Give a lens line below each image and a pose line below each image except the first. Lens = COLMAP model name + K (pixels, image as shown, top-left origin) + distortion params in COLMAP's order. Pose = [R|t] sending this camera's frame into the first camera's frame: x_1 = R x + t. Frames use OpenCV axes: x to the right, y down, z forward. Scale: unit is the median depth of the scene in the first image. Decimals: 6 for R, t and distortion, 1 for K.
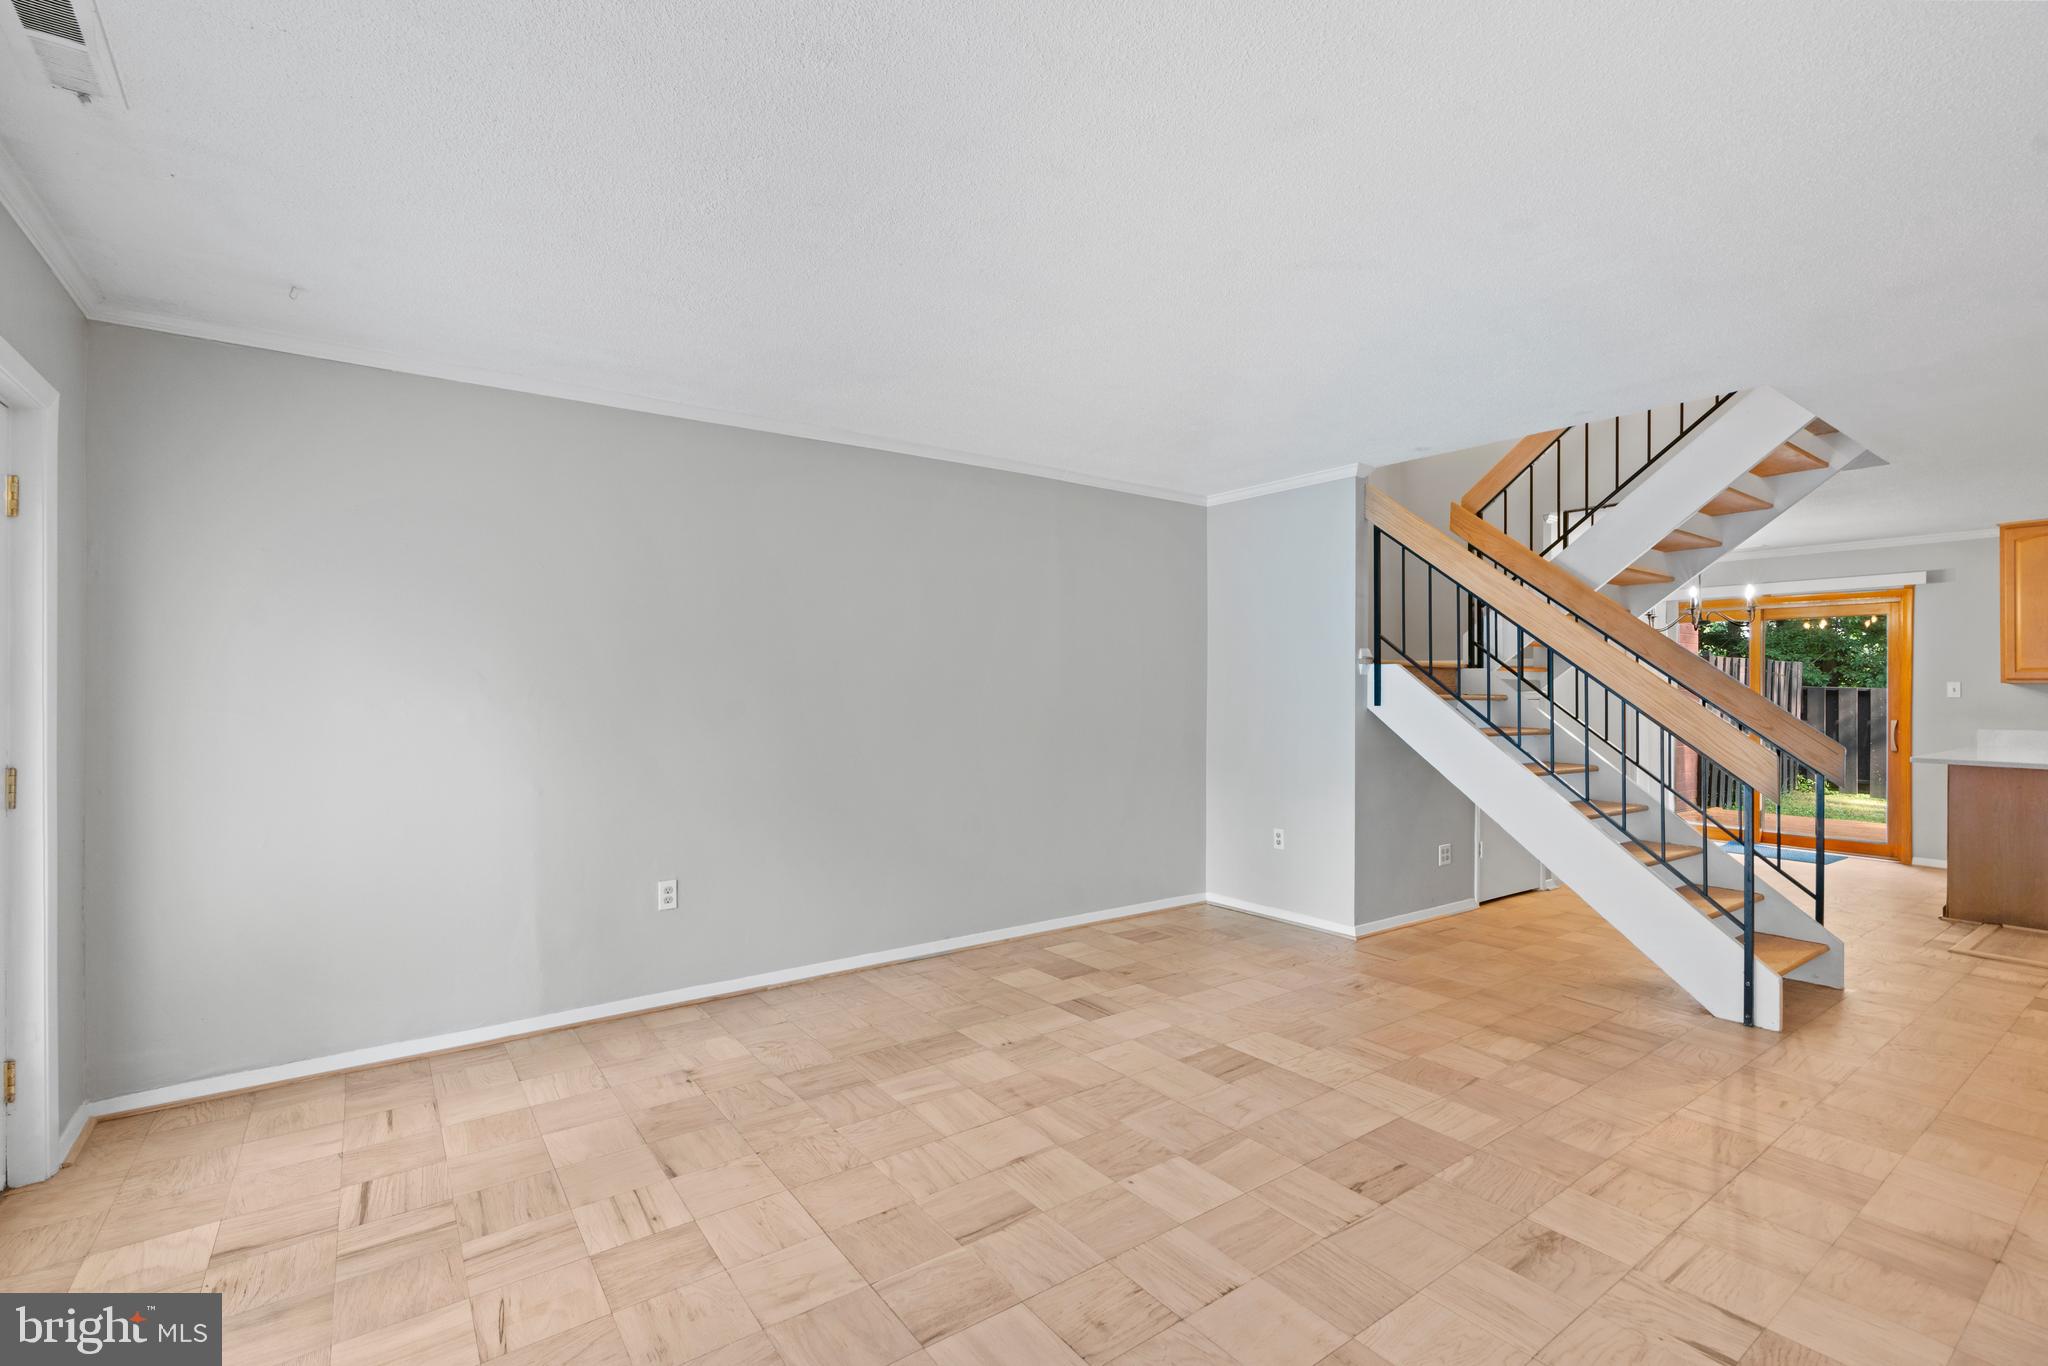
lens RADIAL K [[911.5, 0, 1024.0], [0, 911.5, 683.0], [0, 0, 1]] dist [-0.010330, 0.001051]
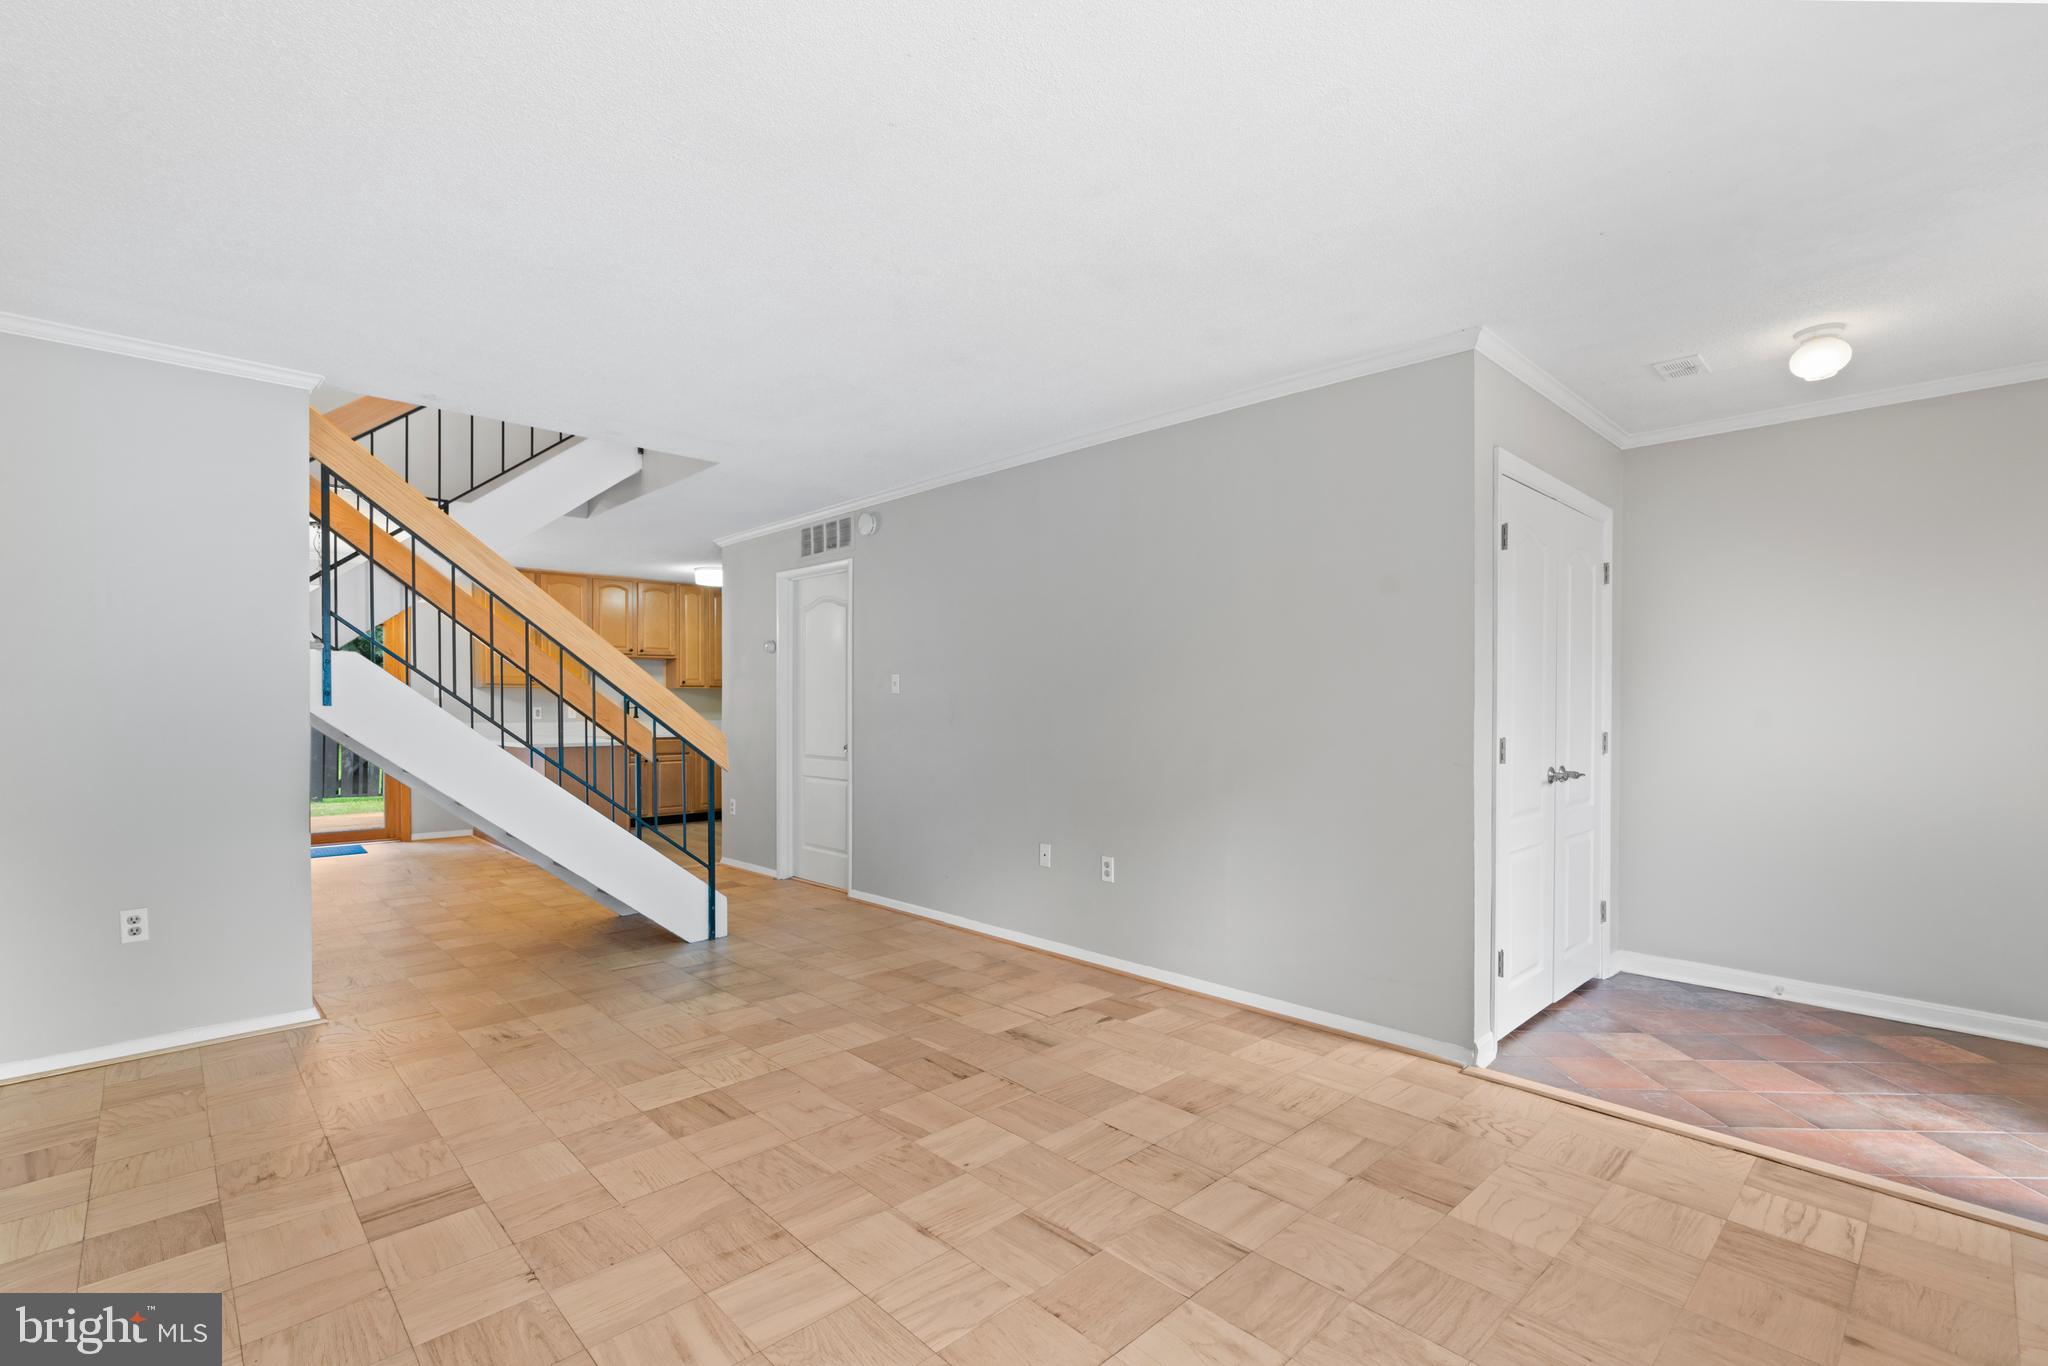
lens RADIAL K [[925.3, 0, 1029.7], [0, 925.3, 698.8], [0, 0, 1]] dist [-0.014017, 0.006164]
pose [[-0.135019, -0.000468, 0.990843, -0.671383], [-0.009385, 0.999956, -0.000806, 0.022280], [-0.990799, -0.009407, -0.135018, 0.791920]]
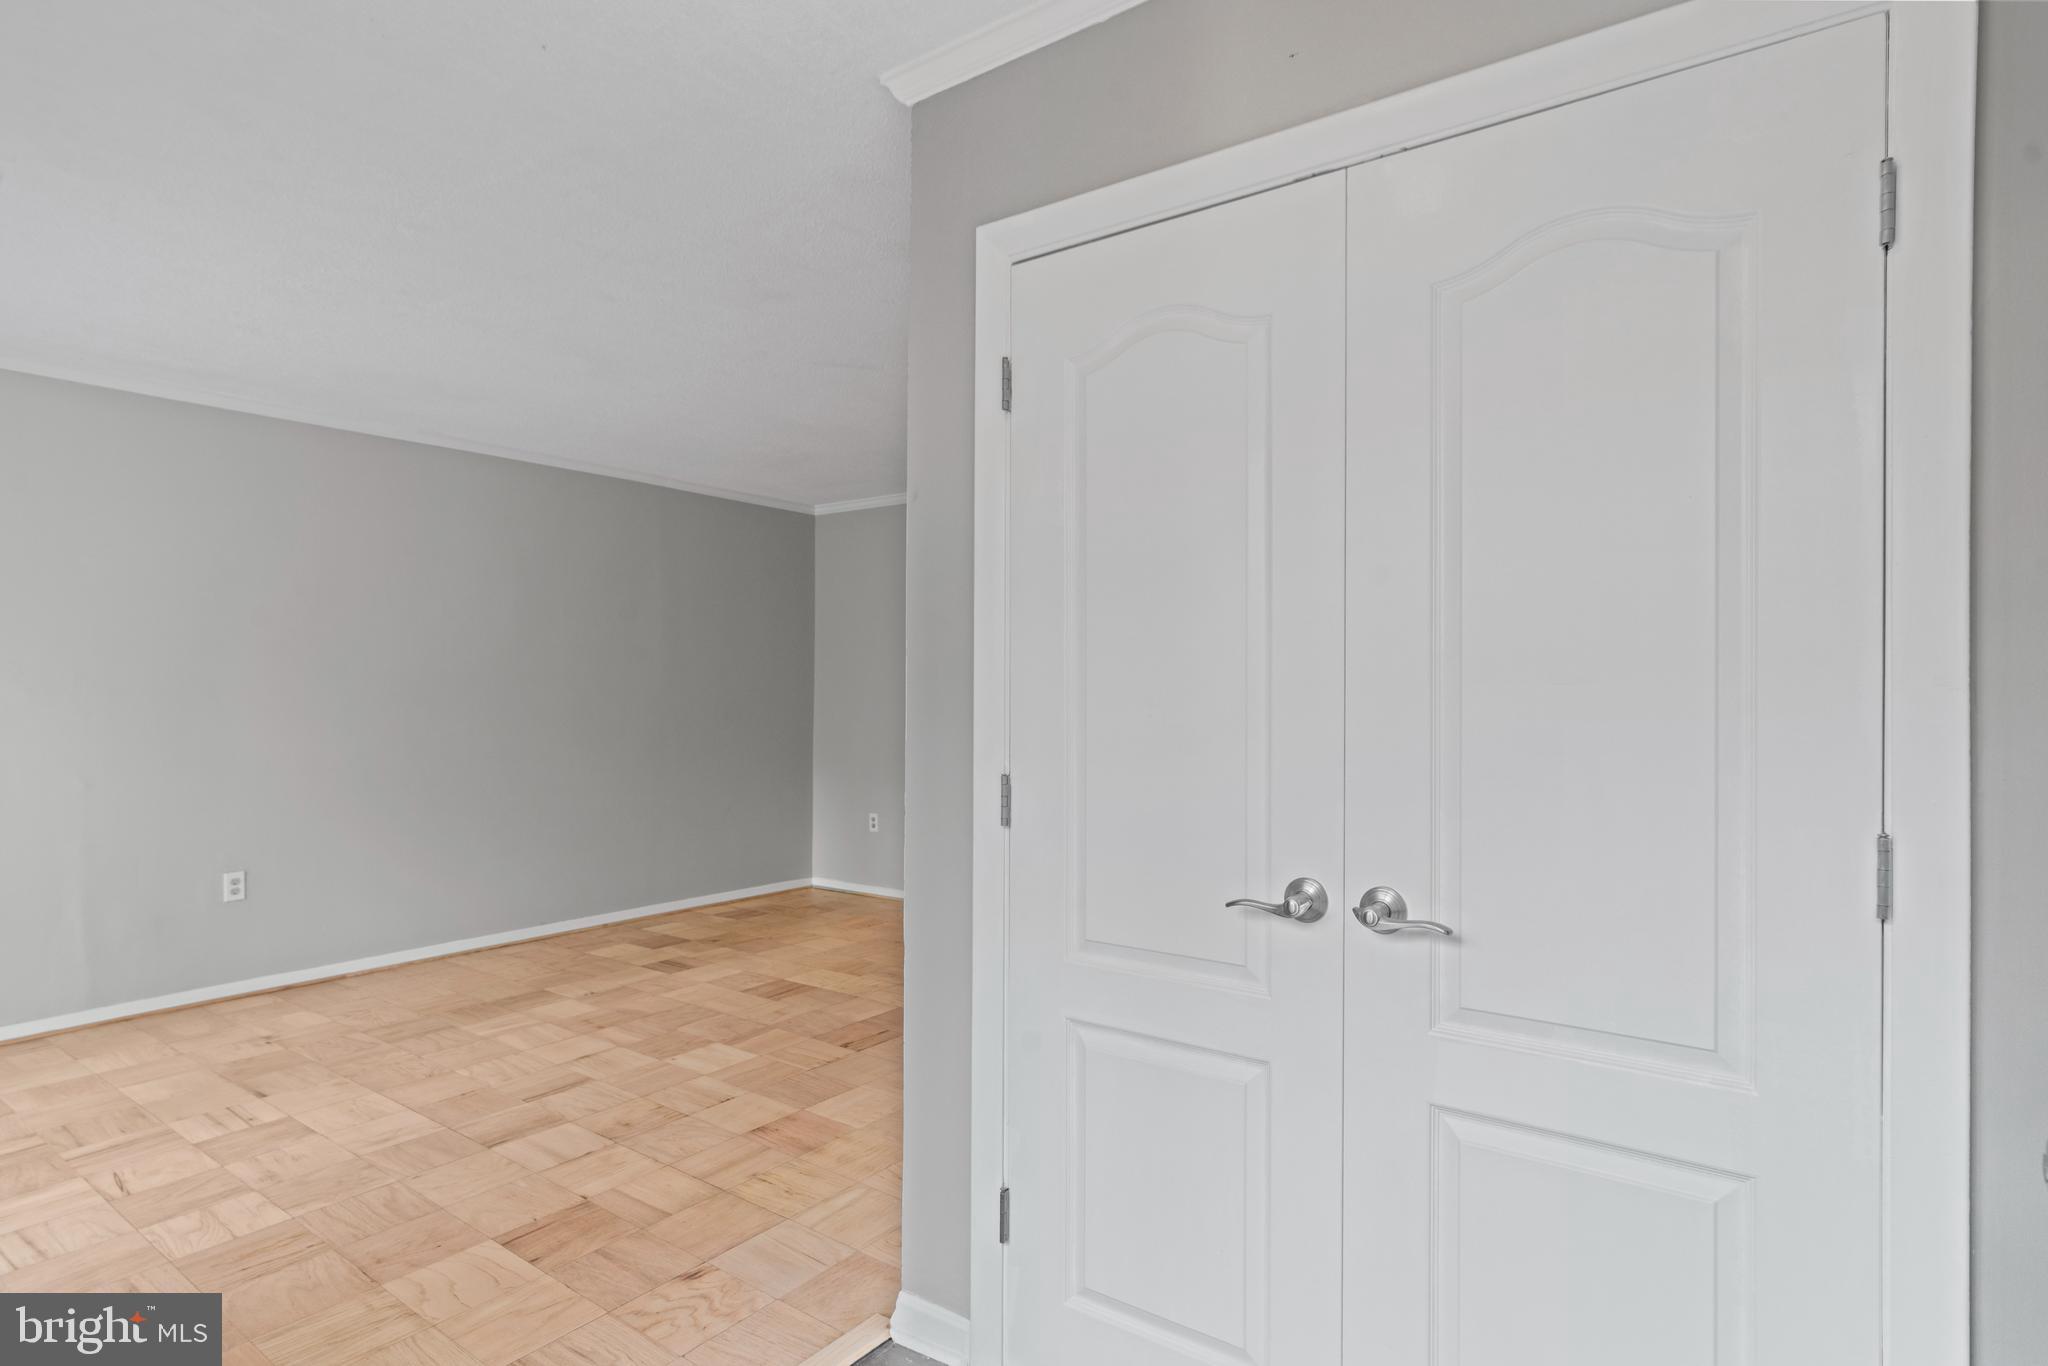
lens RADIAL K [[1061.7, 0, 1024.0], [0, 1061.7, 683.0], [0, 0, 1]] dist [-0.002834, 0.002655]
pose [[0.952173, 0.004935, 0.305519, 0.095160], [-0.004858, 0.999988, -0.001013, 0.004208], [-0.305520, -0.000520, 0.952185, -0.452132]]
